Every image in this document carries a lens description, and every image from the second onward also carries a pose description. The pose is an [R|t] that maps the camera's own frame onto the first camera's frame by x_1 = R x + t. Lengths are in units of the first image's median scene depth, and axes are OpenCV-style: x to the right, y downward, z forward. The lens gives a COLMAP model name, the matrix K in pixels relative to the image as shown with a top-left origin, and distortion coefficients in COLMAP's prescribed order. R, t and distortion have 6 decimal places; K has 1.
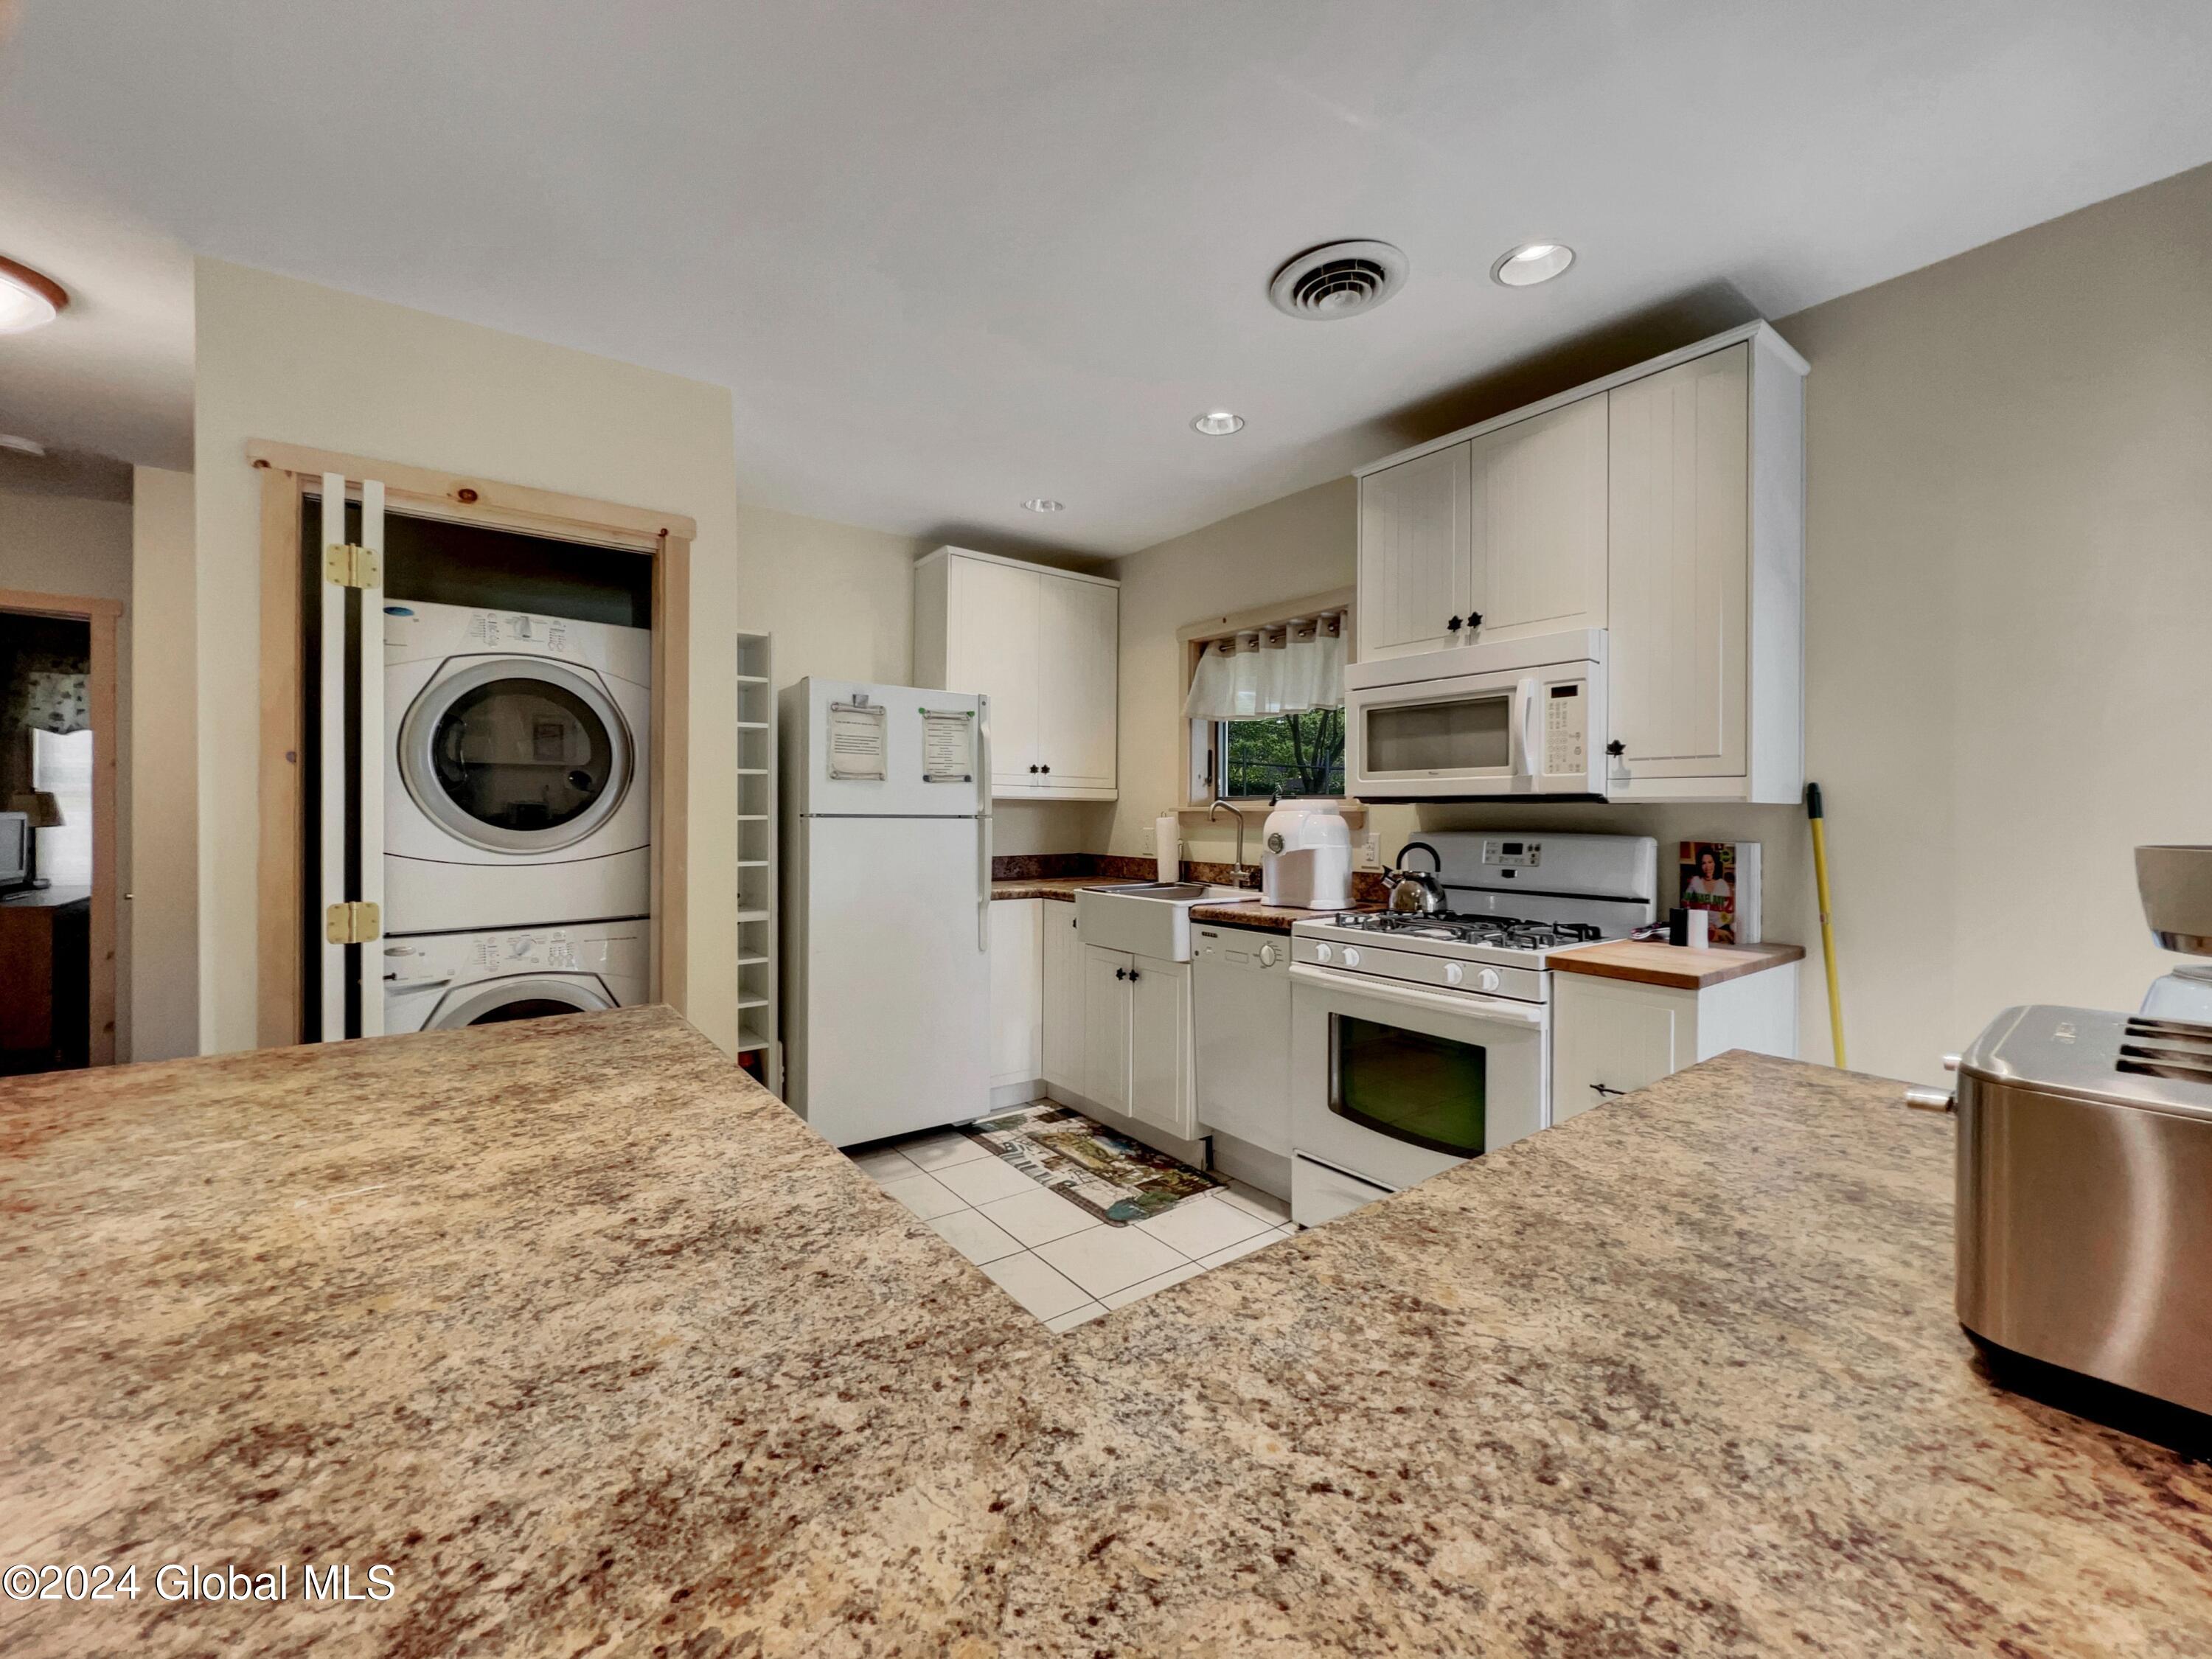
lens RADIAL K [[951.3, 0, 1099.0], [0, 951.3, 820.3], [0, 0, 1]] dist [0.002314, 0.000231]
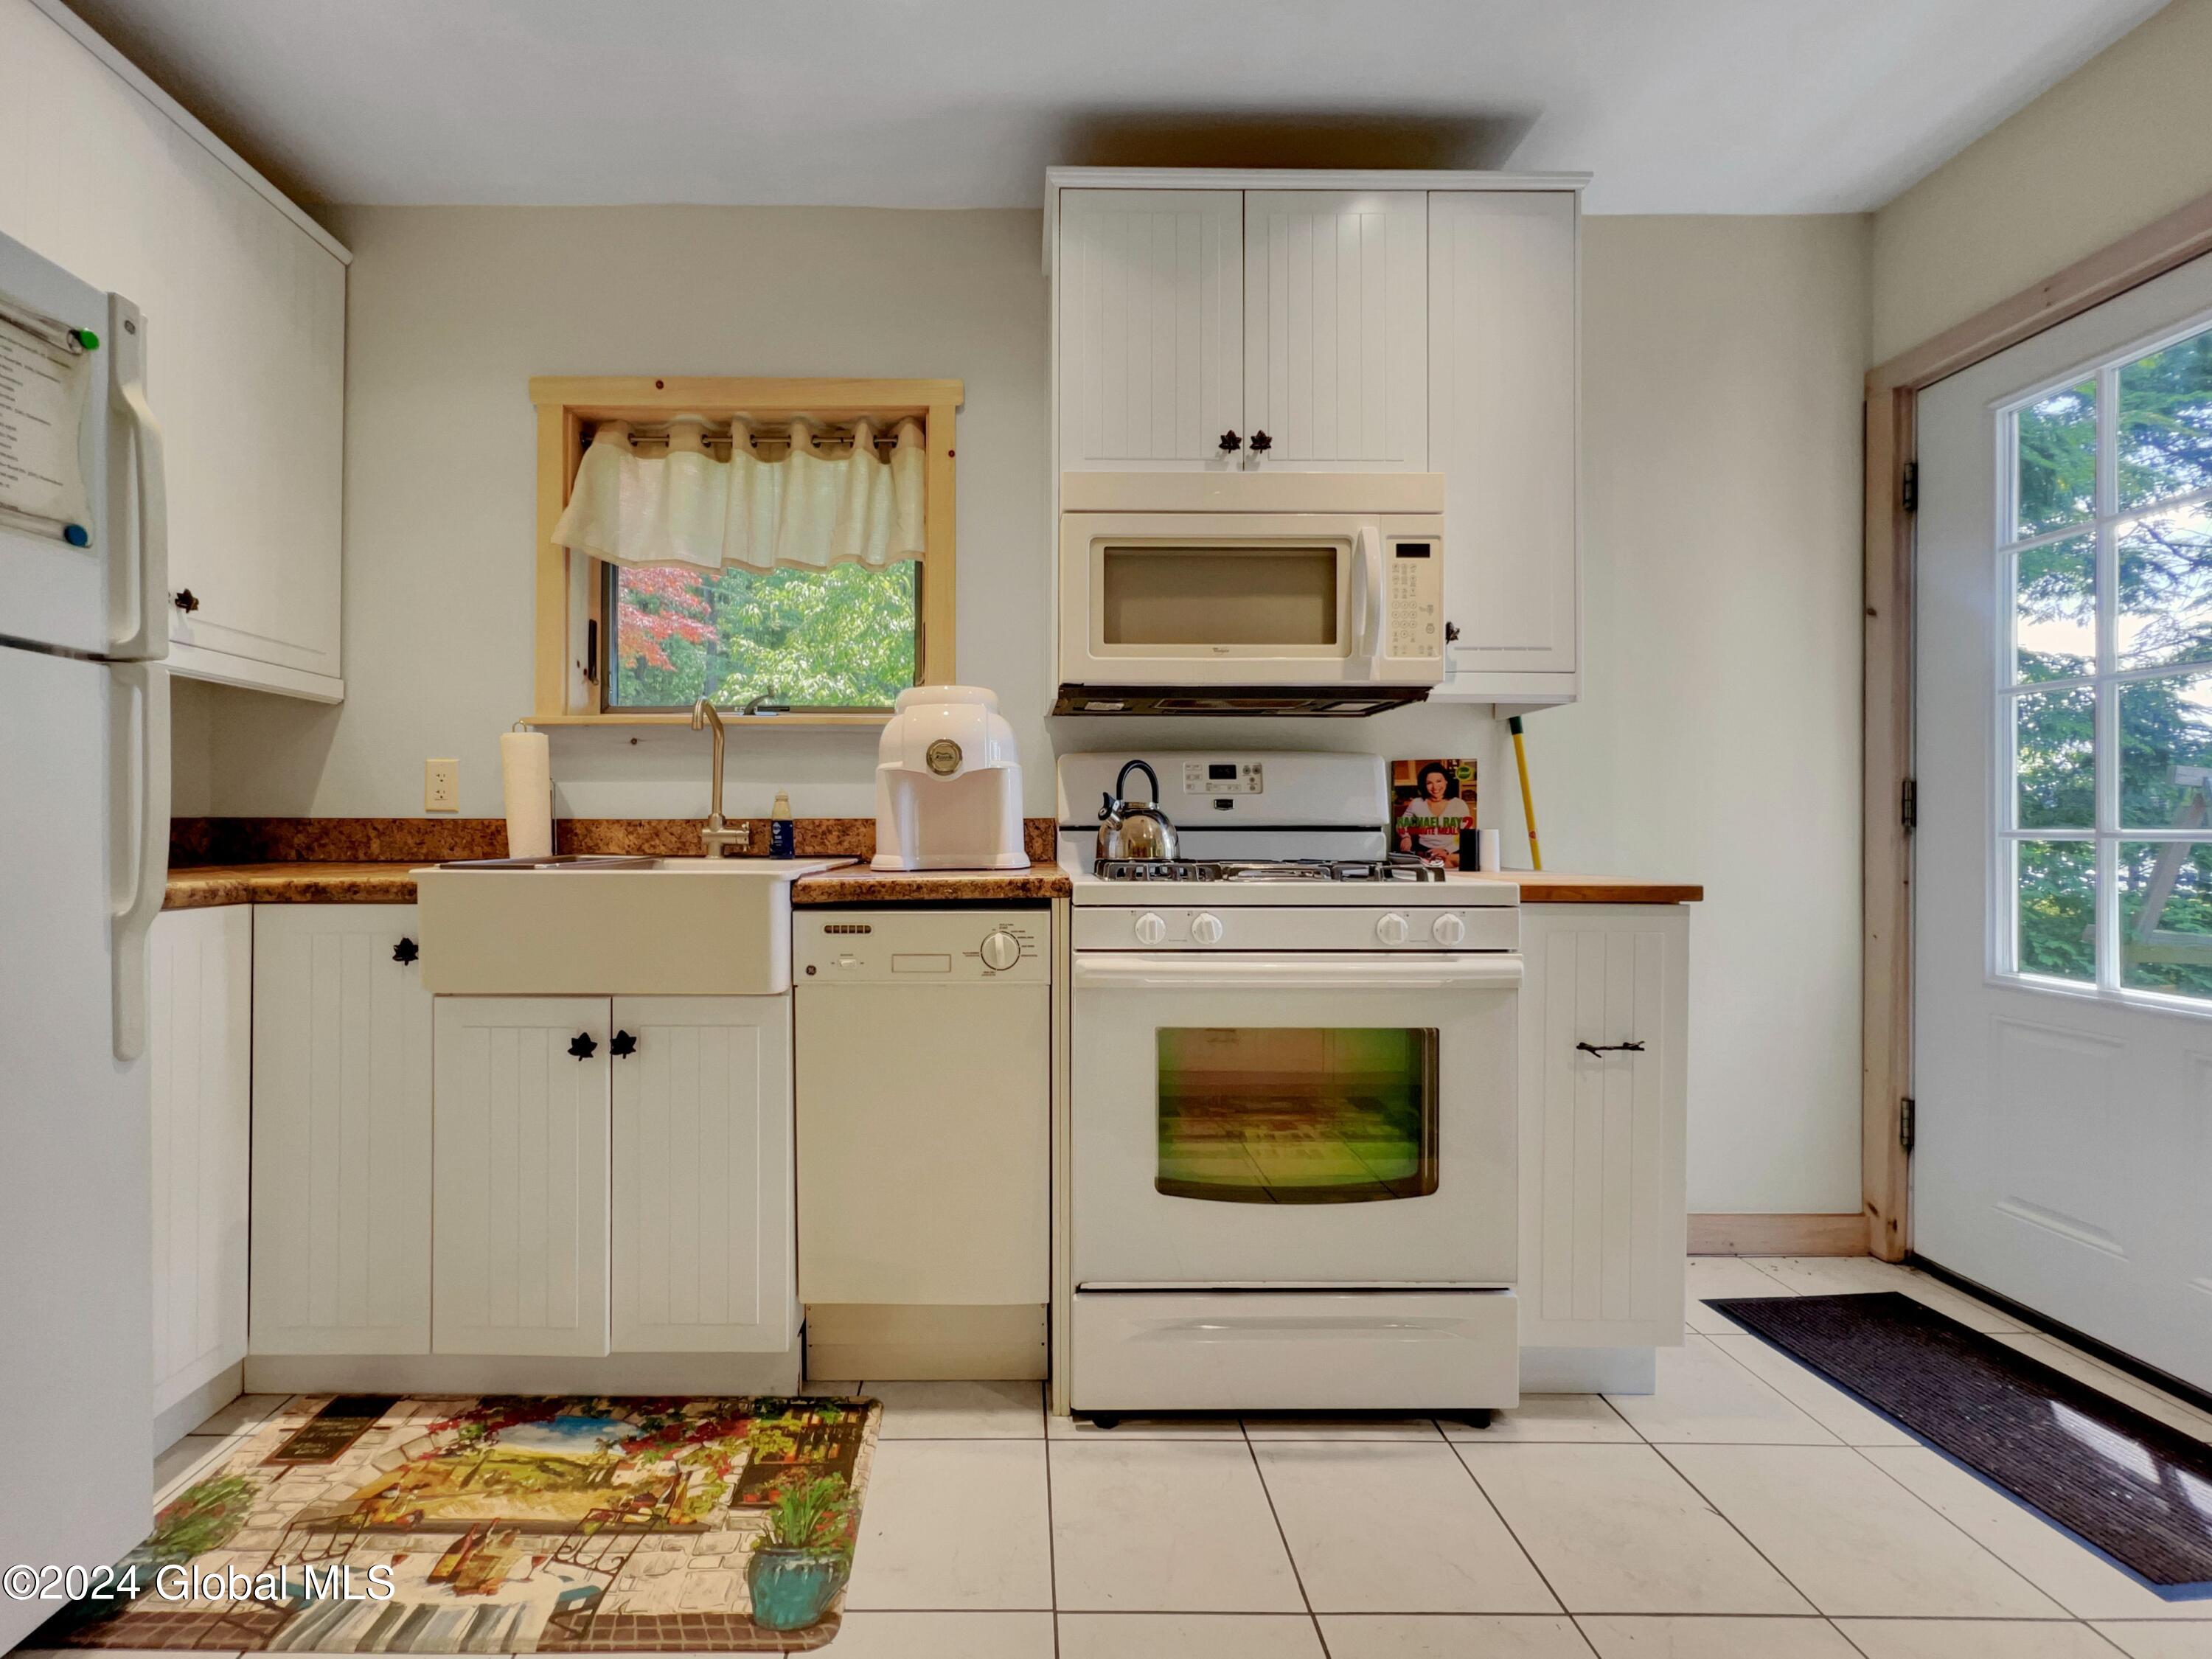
lens RADIAL K [[951.3, 0, 1099.0], [0, 951.3, 820.3], [0, 0, 1]] dist [0.002314, 0.000231]
pose [[0.580672, -0.004572, 0.814125, -0.214203], [0.010991, 0.999937, -0.002224, 0.061227], [-0.814063, 0.010239, 0.580686, 0.567297]]
